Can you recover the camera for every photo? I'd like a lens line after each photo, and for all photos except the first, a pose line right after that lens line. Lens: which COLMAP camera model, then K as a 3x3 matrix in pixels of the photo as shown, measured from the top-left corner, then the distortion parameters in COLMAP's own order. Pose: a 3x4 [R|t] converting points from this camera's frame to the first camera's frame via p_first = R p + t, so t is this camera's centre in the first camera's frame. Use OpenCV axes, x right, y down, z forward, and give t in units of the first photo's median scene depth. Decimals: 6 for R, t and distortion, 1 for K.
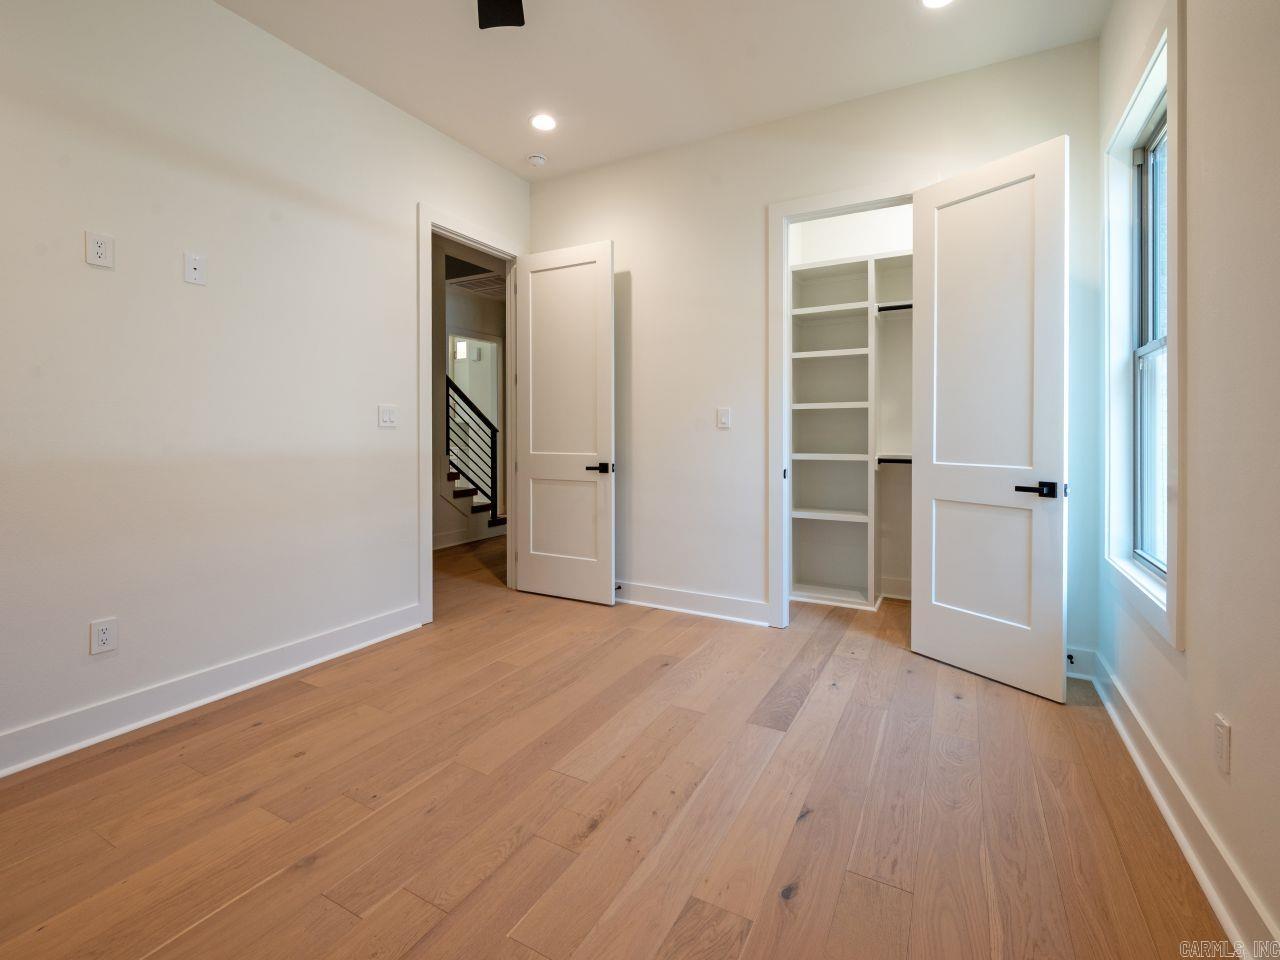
lens RADIAL K [[582.6, 0, 605.9], [0, 582.6, 476.8], [0, 0, 1]] dist [0.001787, 0.000693]
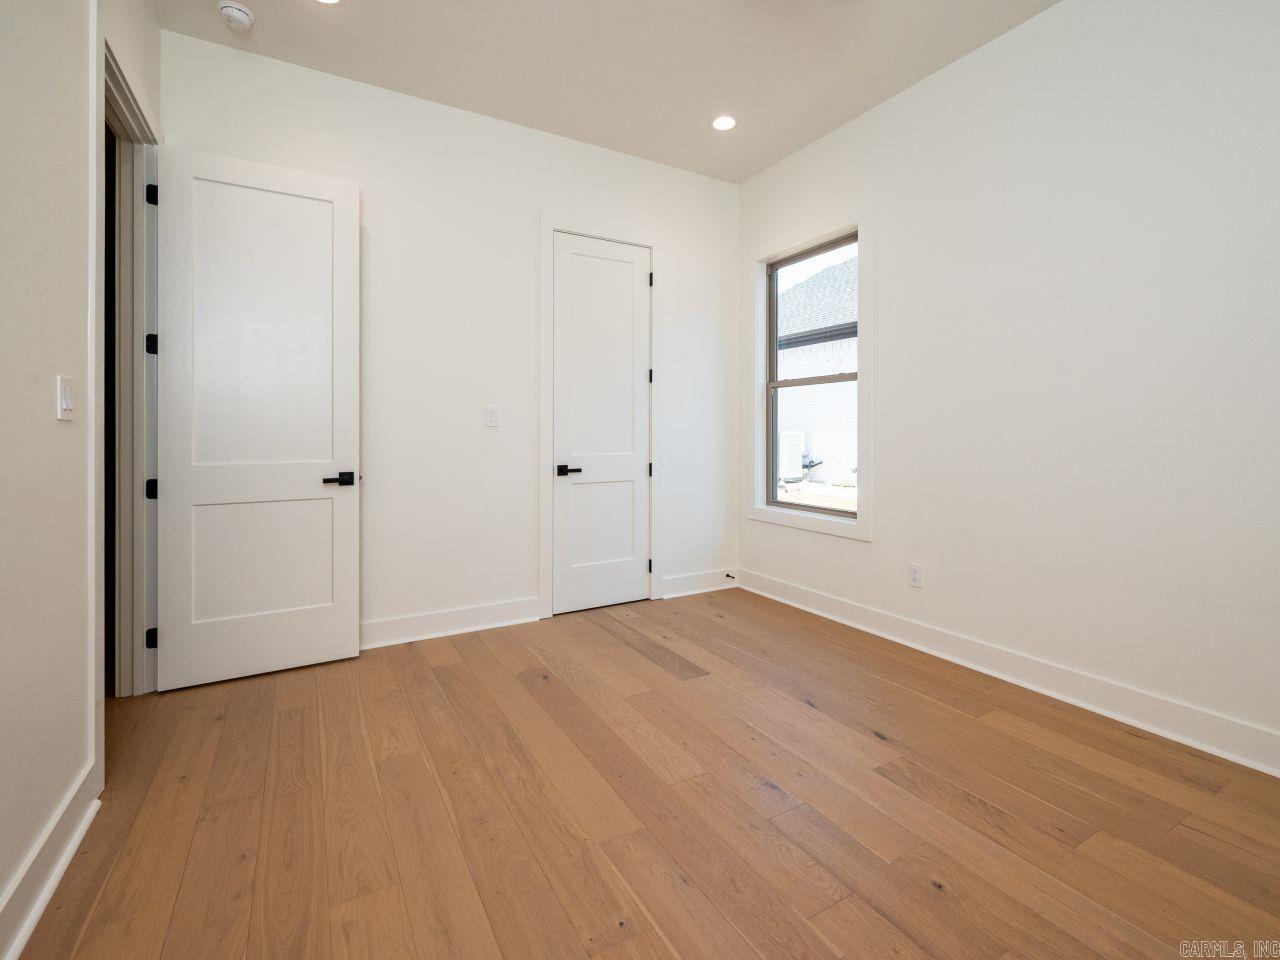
lens RADIAL K [[598.6, 0, 640.0], [0, 598.6, 480.0], [0, 0, 1]] dist [-0.002850, -0.000555]
pose [[0.493678, -0.072030, 0.866657, -0.733342], [0.069084, 0.996663, 0.043482, -0.031347], [-0.866897, 0.038406, 0.497006, 0.427570]]
